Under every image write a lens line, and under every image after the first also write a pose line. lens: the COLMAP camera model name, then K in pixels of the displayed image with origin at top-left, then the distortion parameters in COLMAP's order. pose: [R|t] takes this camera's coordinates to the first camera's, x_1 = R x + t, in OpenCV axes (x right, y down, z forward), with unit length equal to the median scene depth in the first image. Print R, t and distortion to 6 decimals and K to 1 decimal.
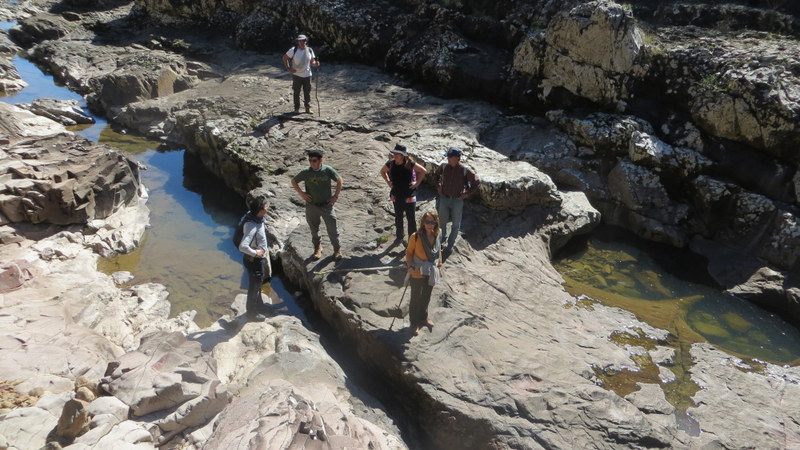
lens RADIAL K [[595.3, 0, 400.0], [0, 595.3, 225.0], [0, 0, 1]] dist [-0.006345, -0.004139]
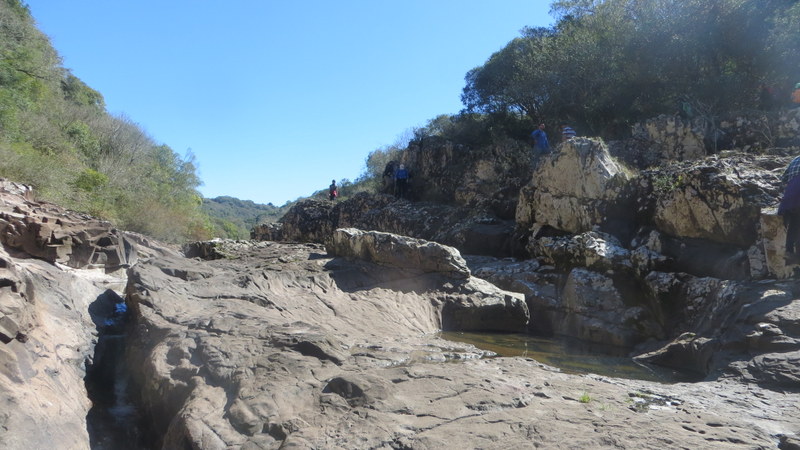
lens RADIAL K [[595.3, 0, 400.0], [0, 595.3, 225.0], [0, 0, 1]] dist [-0.006345, -0.004139]
pose [[0.942901, 0.009022, -0.332952, 0.438111], [-0.174410, 0.865004, -0.470479, 0.315621], [0.283760, 0.501685, 0.817186, 0.166214]]
